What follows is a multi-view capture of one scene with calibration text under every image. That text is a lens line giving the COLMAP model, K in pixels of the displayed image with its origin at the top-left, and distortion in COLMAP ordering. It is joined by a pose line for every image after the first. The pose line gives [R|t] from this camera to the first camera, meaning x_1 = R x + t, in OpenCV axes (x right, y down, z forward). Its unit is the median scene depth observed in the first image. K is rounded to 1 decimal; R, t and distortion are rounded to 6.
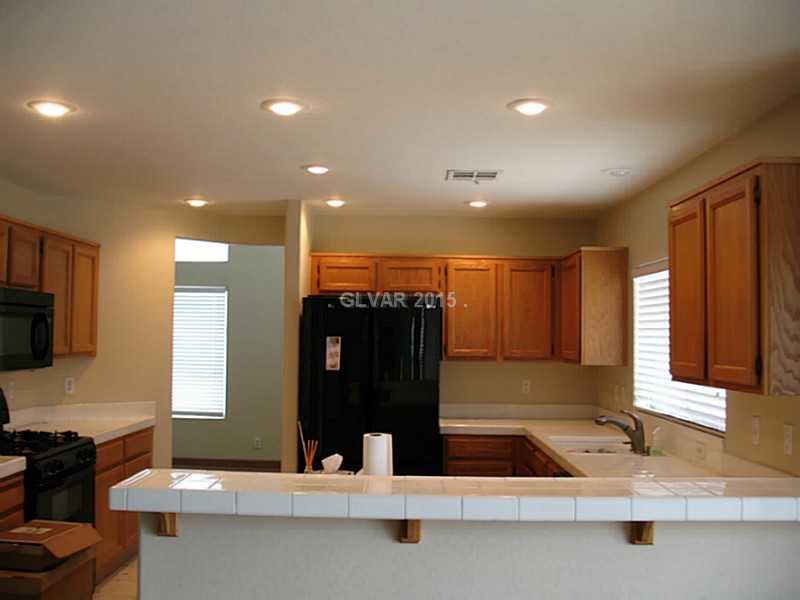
lens RADIAL K [[822.6, 0, 390.9], [0, 822.6, 298.0], [0, 0, 1]] dist [-0.179502, 0.191723]
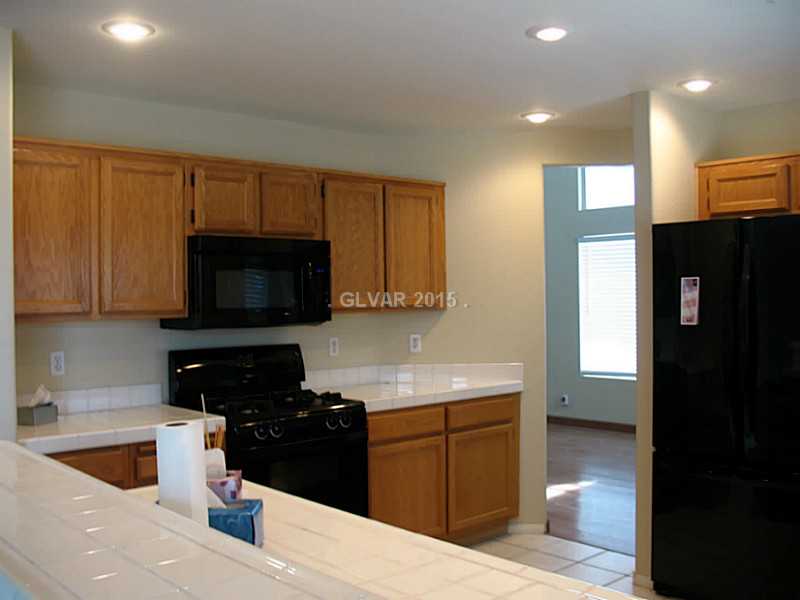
lens RADIAL K [[822.6, 0, 390.9], [0, 822.6, 298.0], [0, 0, 1]] dist [-0.179502, 0.191723]
pose [[0.686010, -0.018897, -0.727347, 0.251168], [0.054725, 0.998171, 0.025681, 0.033520], [0.725532, -0.057421, 0.685789, 0.349692]]
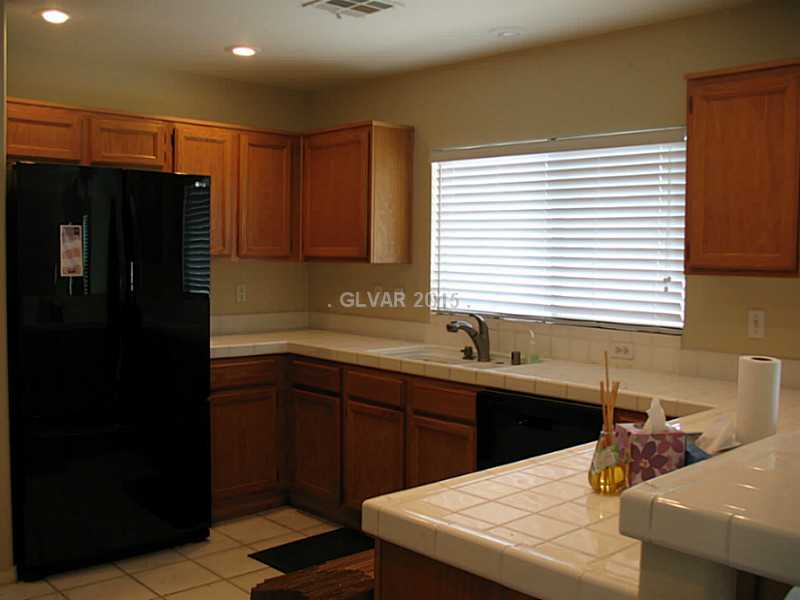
lens RADIAL K [[822.6, 0, 390.9], [0, 822.6, 298.0], [0, 0, 1]] dist [-0.179502, 0.191723]
pose [[0.725106, -0.042652, 0.687316, -0.323668], [-0.035548, 0.994431, 0.099213, 0.032543], [-0.687720, -0.096373, 0.719551, 0.366067]]
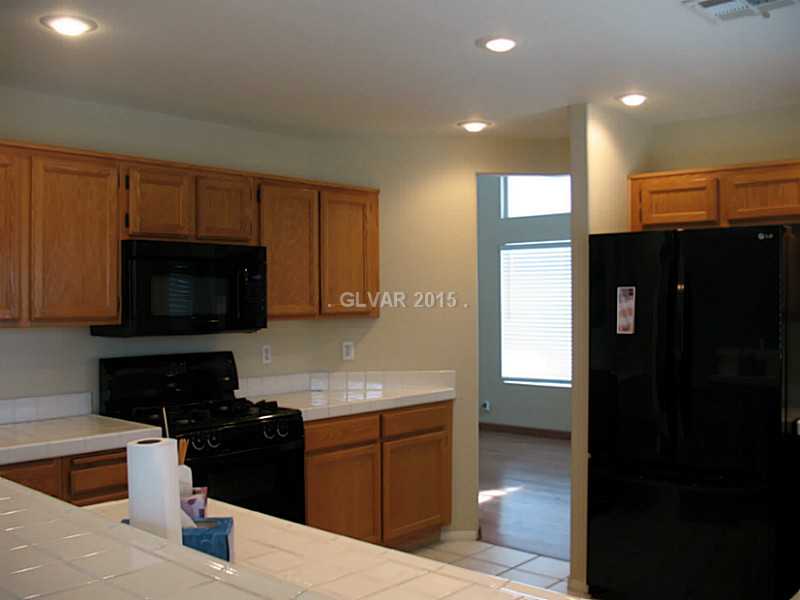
lens RADIAL K [[822.6, 0, 390.9], [0, 822.6, 298.0], [0, 0, 1]] dist [-0.179502, 0.191723]
pose [[0.761035, -0.018154, -0.648457, 0.229052], [0.045396, 0.998648, 0.025320, 0.029862], [0.647120, -0.048707, 0.760830, 0.336829]]
